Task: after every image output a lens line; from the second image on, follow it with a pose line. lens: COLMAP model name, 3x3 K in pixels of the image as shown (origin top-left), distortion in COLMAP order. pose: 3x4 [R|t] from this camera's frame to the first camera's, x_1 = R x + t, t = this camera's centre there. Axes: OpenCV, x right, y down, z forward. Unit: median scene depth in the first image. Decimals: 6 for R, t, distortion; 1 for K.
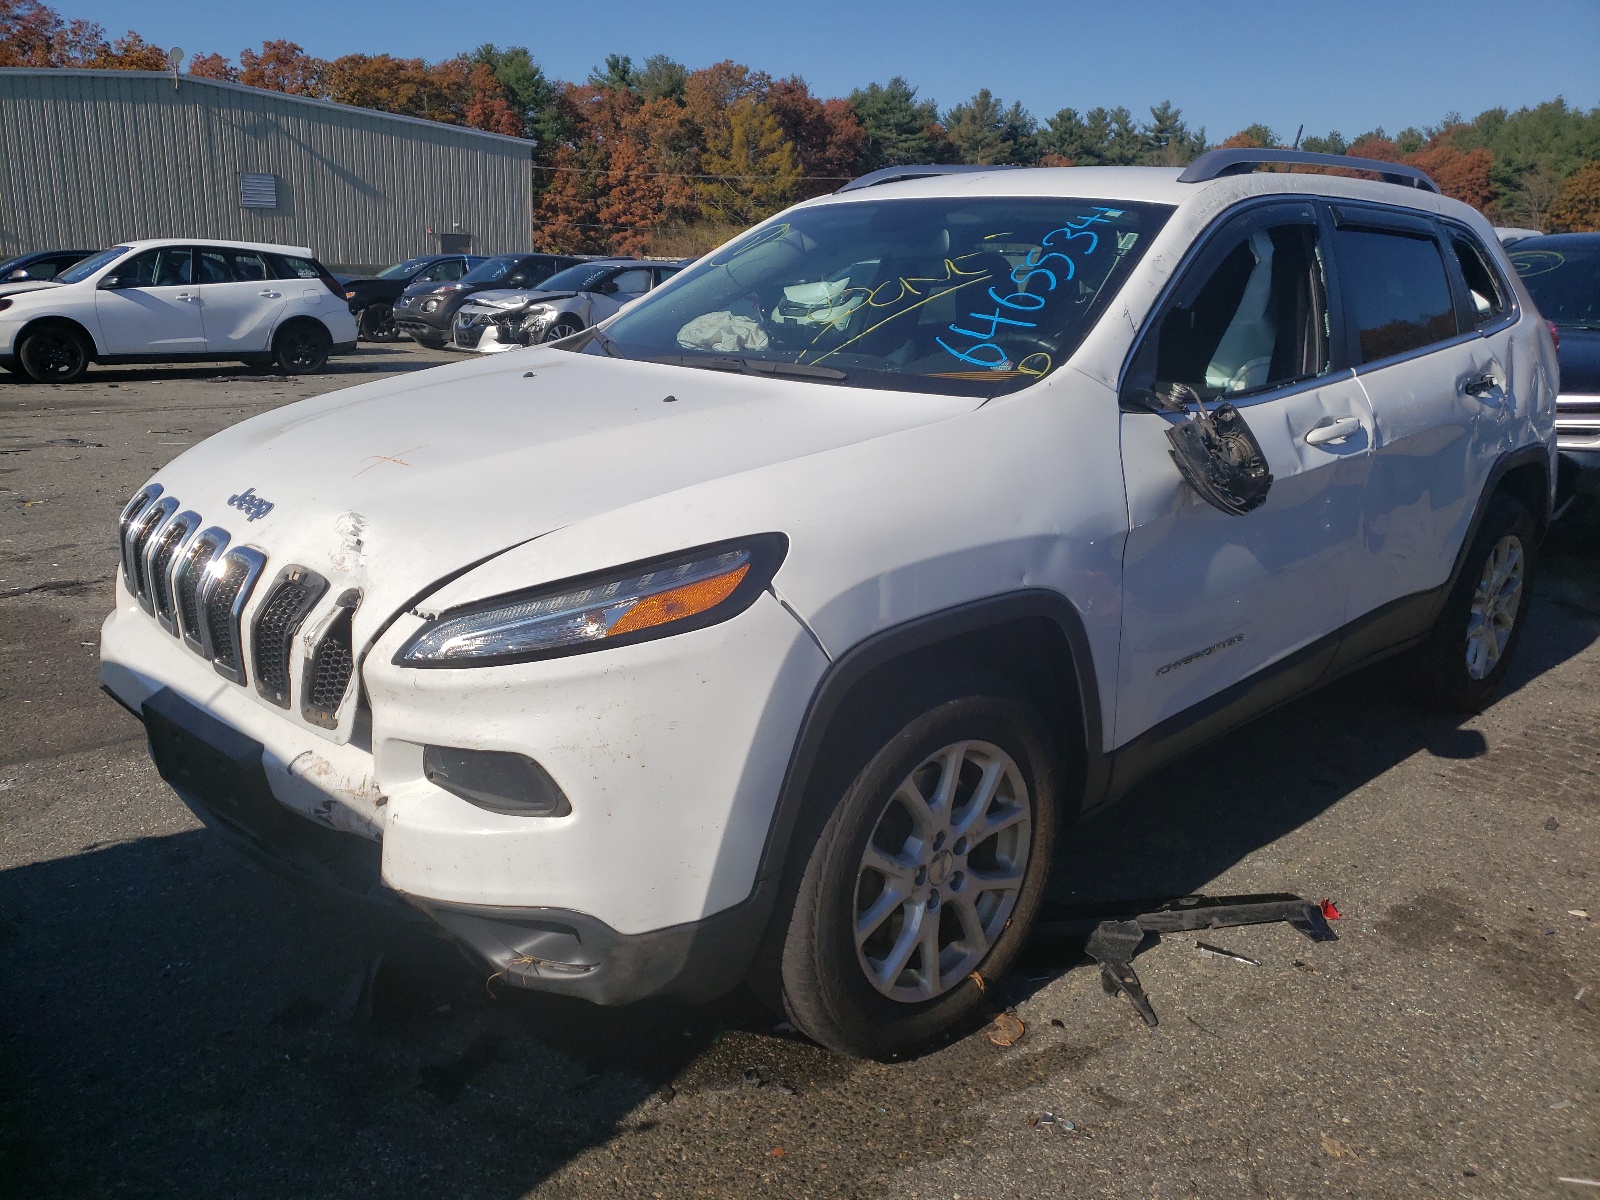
lens RADIAL K [[1227.7, 0, 800.0], [0, 1227.7, 600.0], [0, 0, 1]] dist [0.055014, -0.054465]
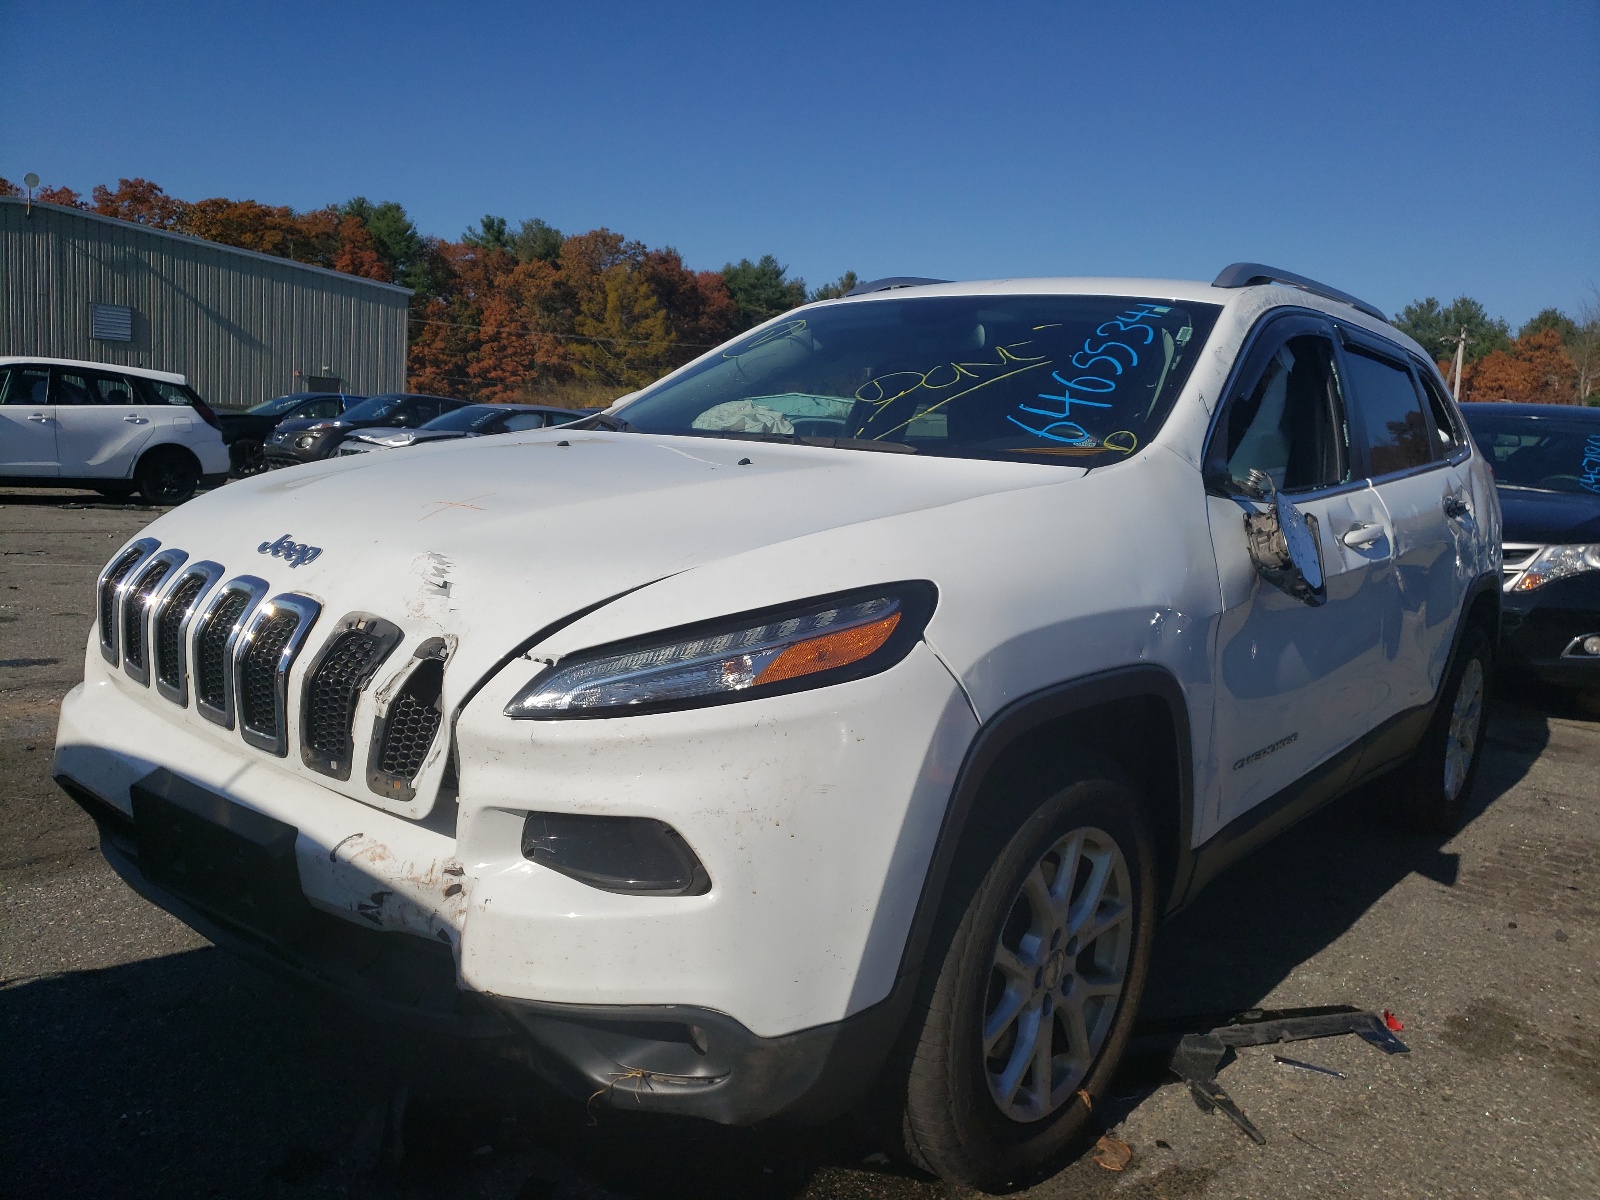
lens RADIAL K [[1224.8, 0, 799.9], [0, 1224.8, 648.4], [0, 0, 1]] dist [0.021773, -0.000752]
pose [[0.990798, 0.018356, 0.134096, -0.179404], [-0.004653, 0.994795, -0.101794, 0.067660], [-0.135267, 0.100234, 0.985726, 0.096511]]
